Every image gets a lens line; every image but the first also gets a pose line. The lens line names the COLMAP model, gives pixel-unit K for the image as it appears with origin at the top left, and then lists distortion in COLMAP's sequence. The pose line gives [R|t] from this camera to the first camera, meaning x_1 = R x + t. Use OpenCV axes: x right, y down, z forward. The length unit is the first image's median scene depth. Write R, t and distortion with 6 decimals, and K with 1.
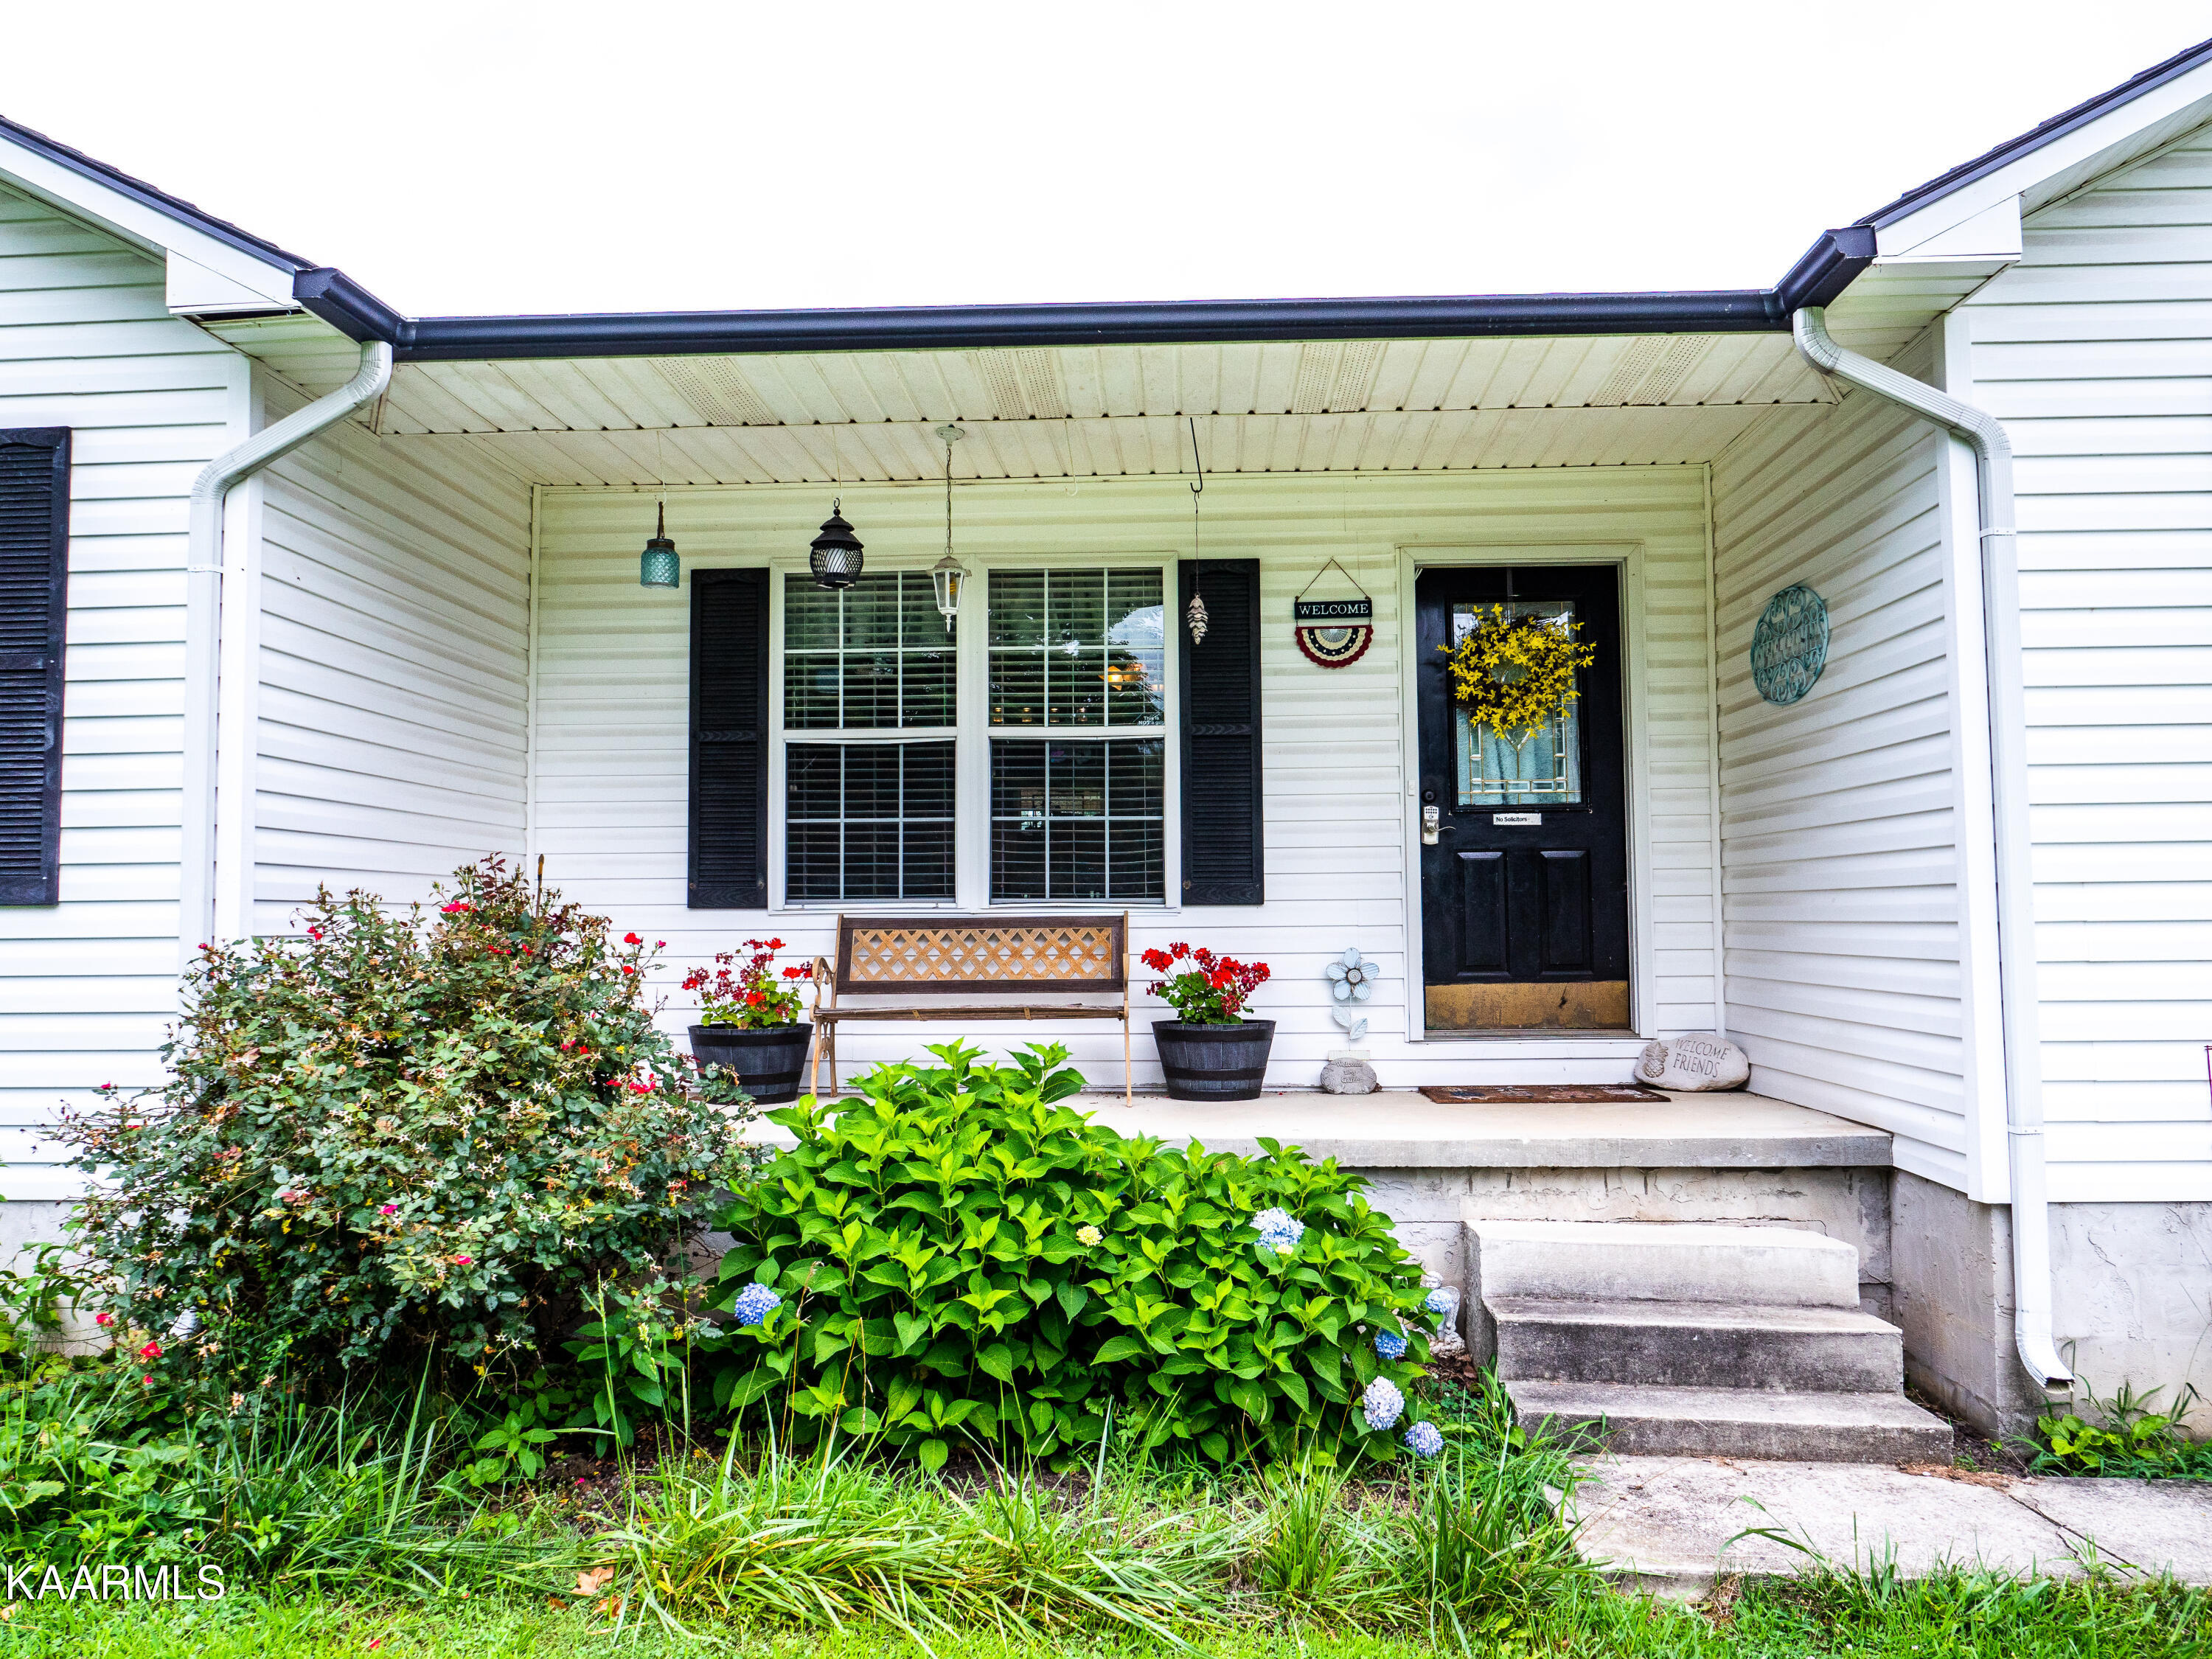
lens RADIAL K [[1601.0, 0, 1095.8], [0, 1601.0, 808.8], [0, 0, 1]] dist [-0.030662, 0.005442]
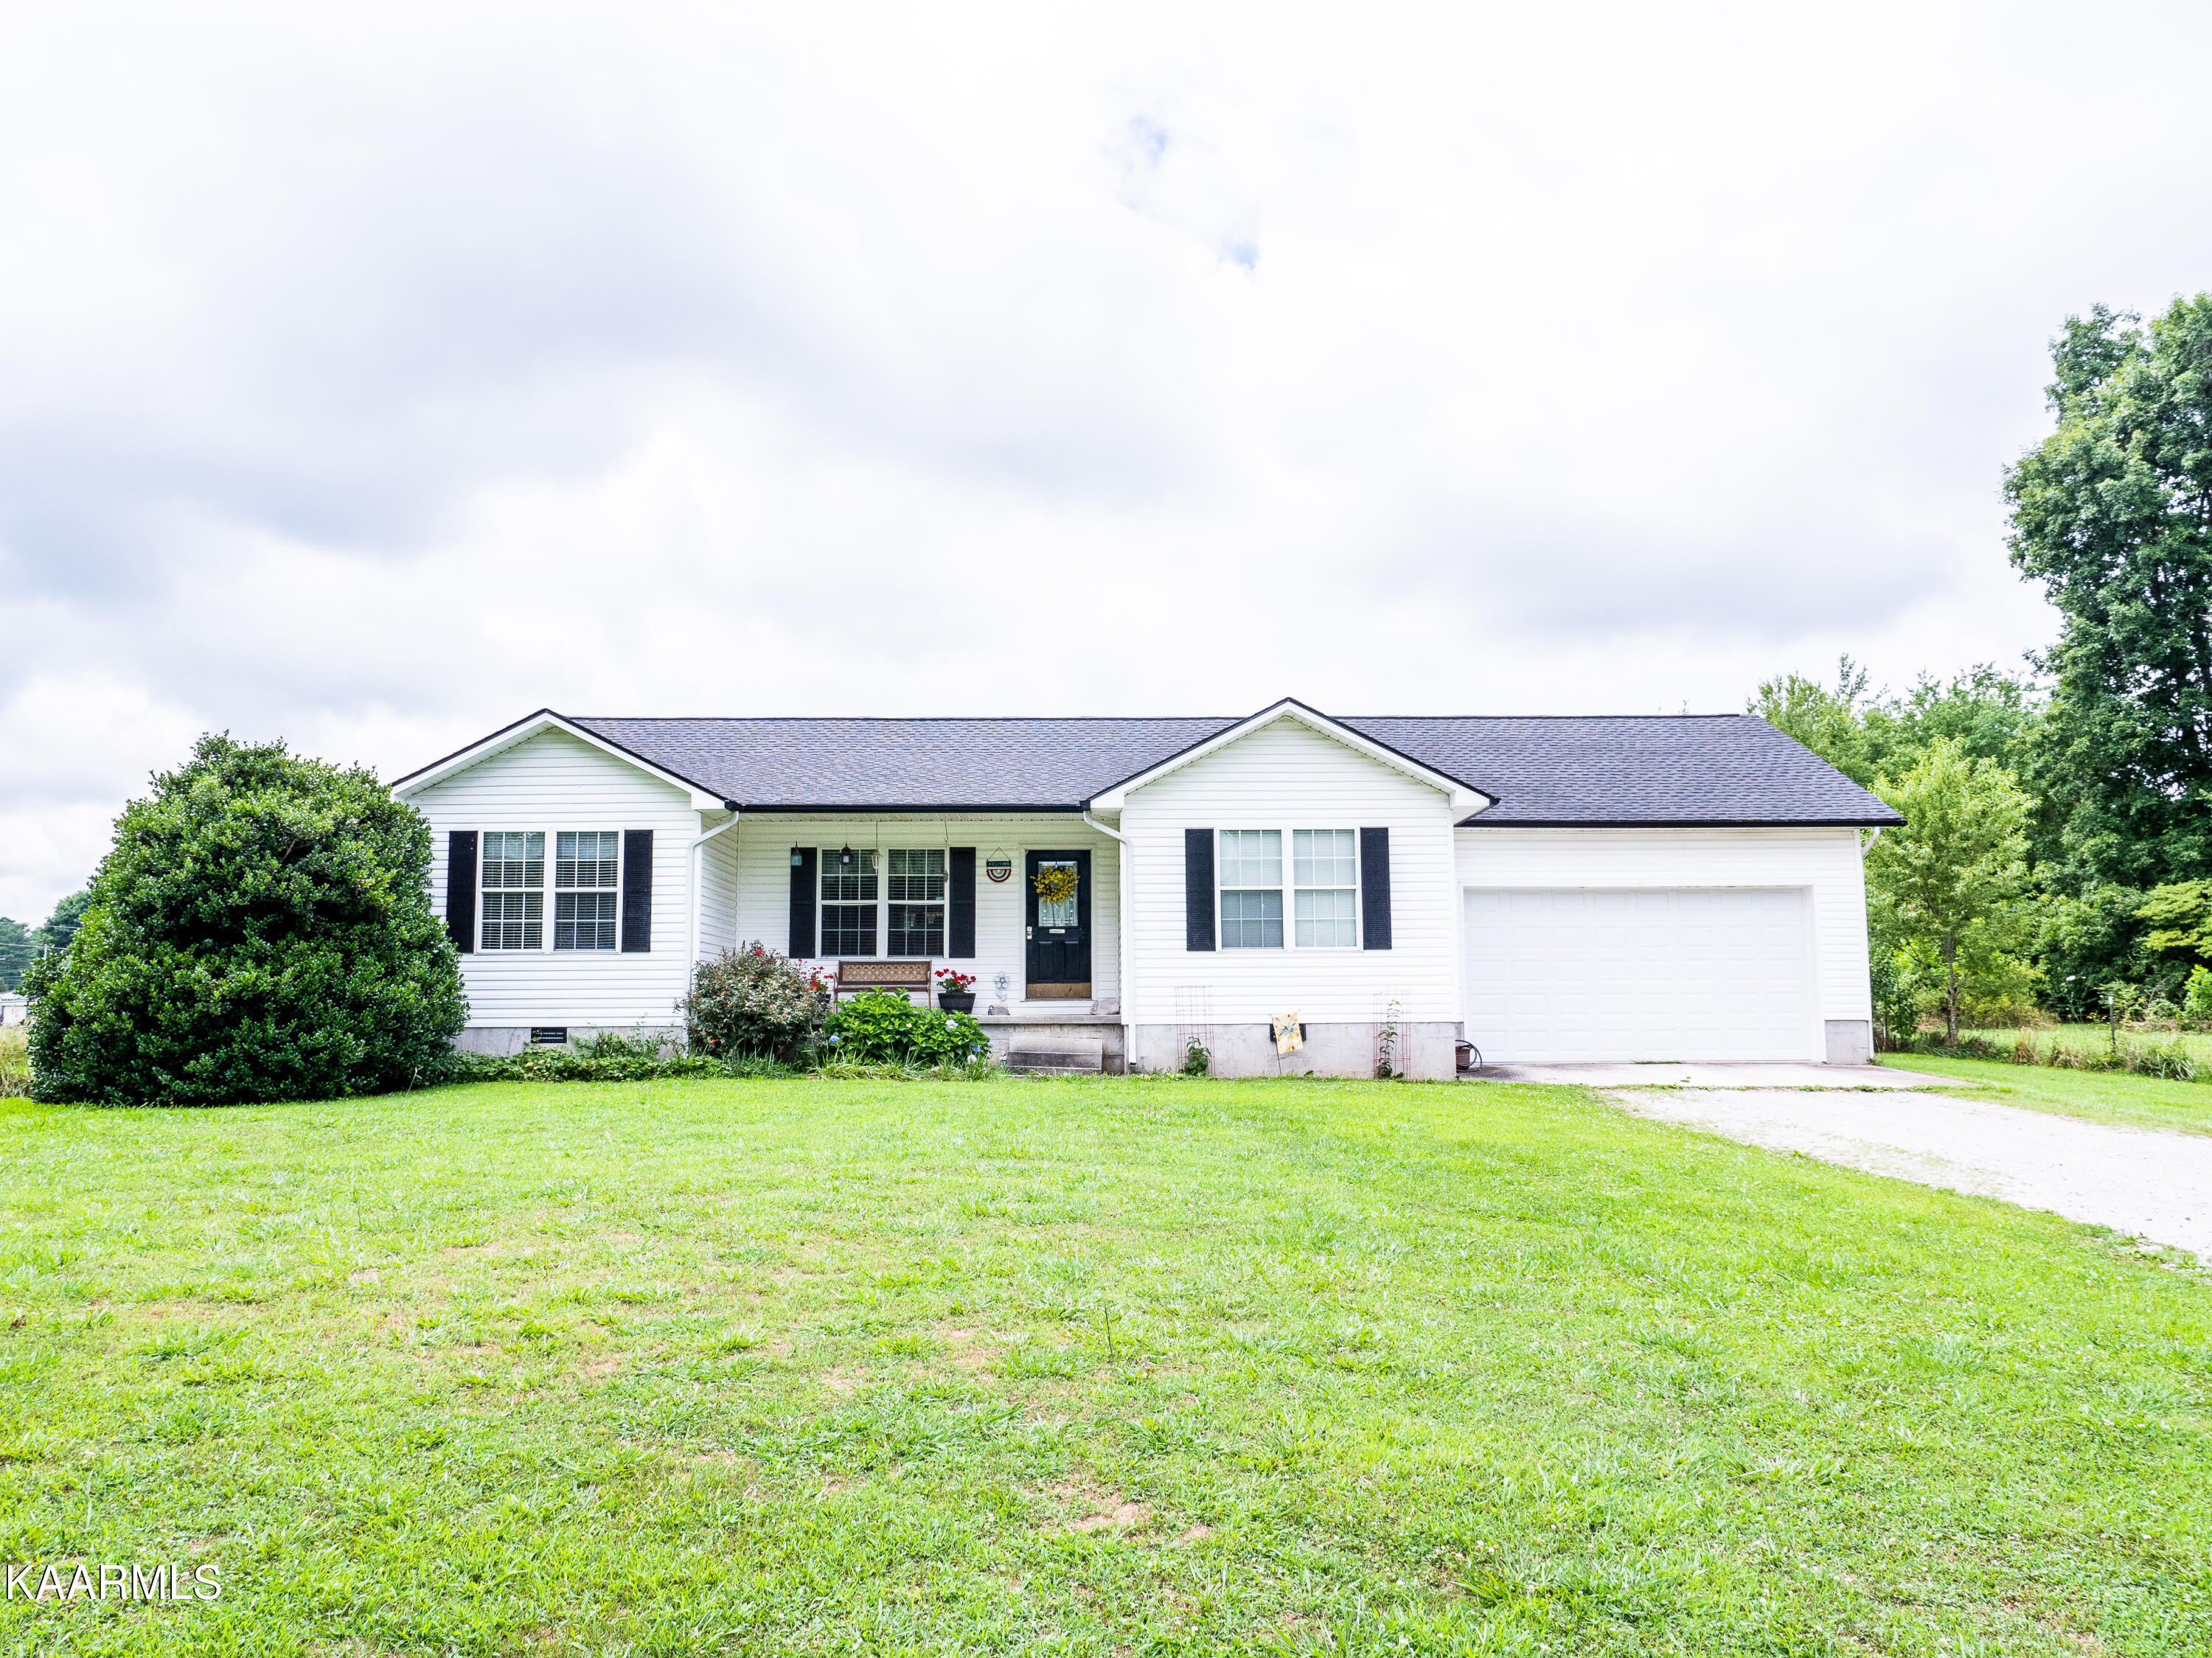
lens RADIAL K [[1600.8, 0, 1097.2], [0, 1600.8, 839.7], [0, 0, 1]] dist [-0.030662, 0.005442]
pose [[0.997911, 0.009307, 0.063931, 0.141240], [-0.006545, 0.999042, -0.043277, -0.037414], [-0.064272, 0.042769, 0.997016, -2.161390]]
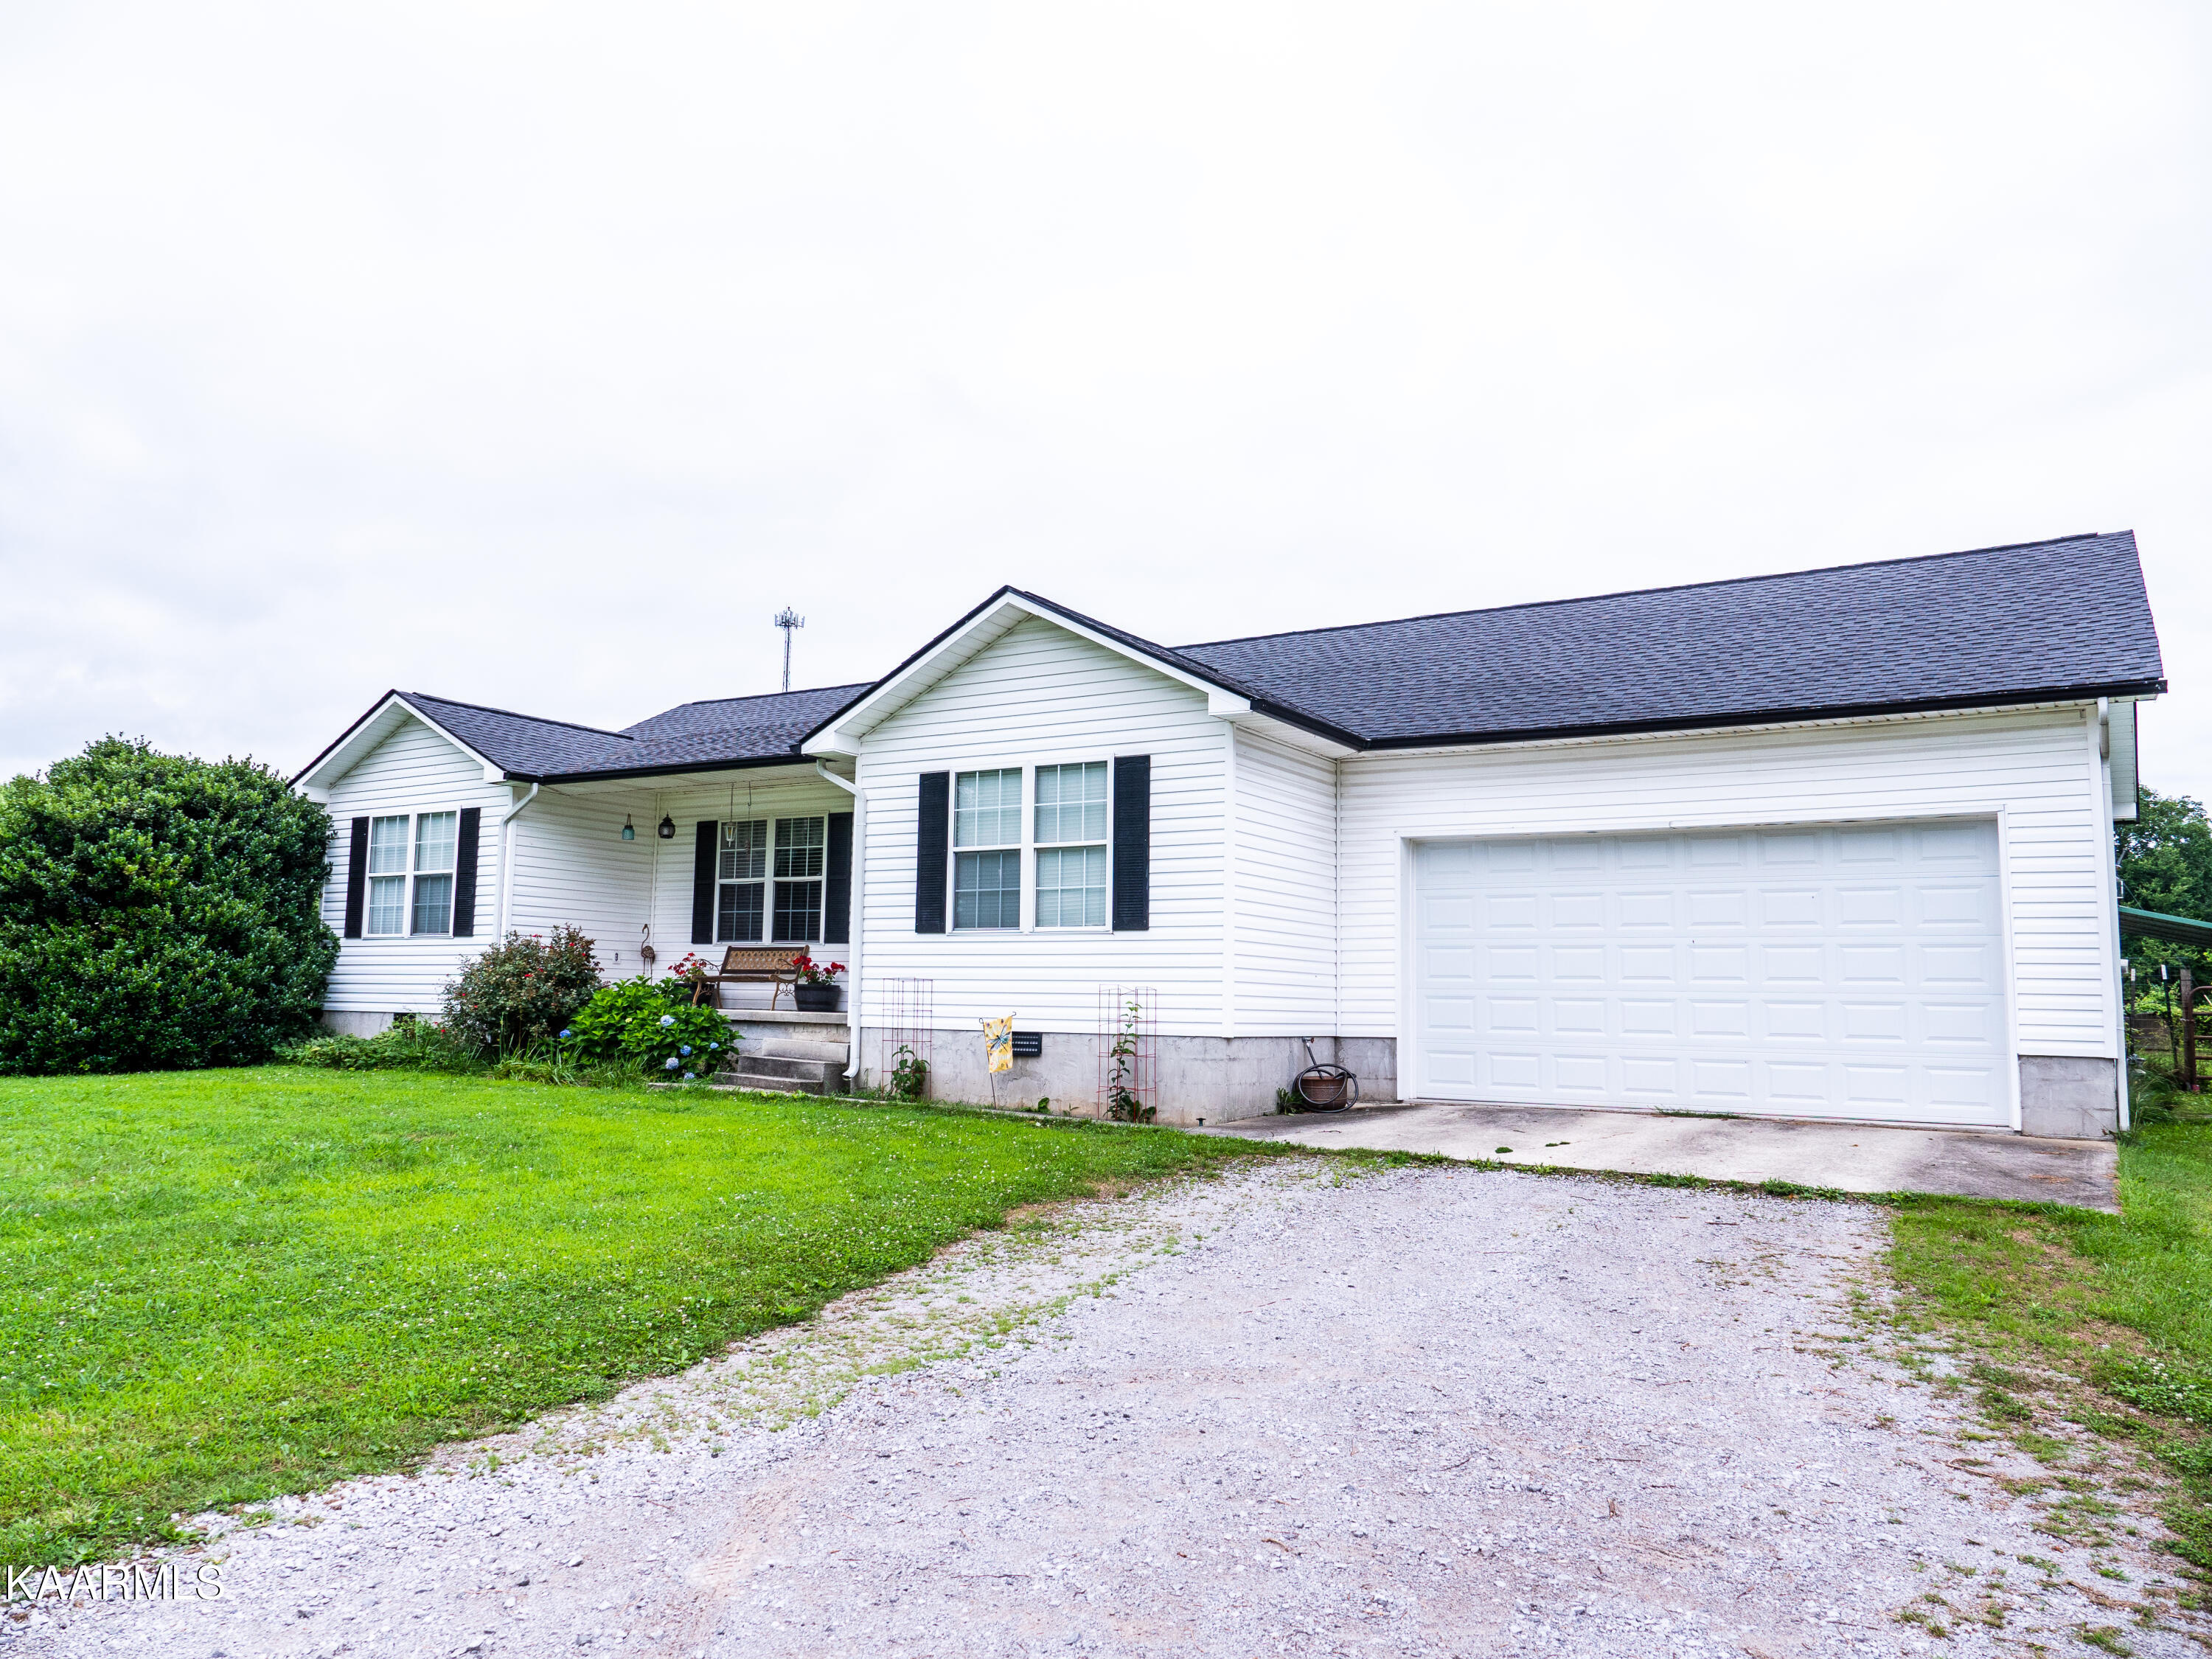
lens RADIAL K [[1601.0, 0, 1096.1], [0, 1601.0, 835.6], [0, 0, 1]] dist [-0.030662, 0.005442]
pose [[0.868565, -0.029262, -0.494710, 1.774368], [0.009451, 0.999052, -0.042500, -0.001787], [0.495485, 0.032239, 0.868018, -1.100829]]
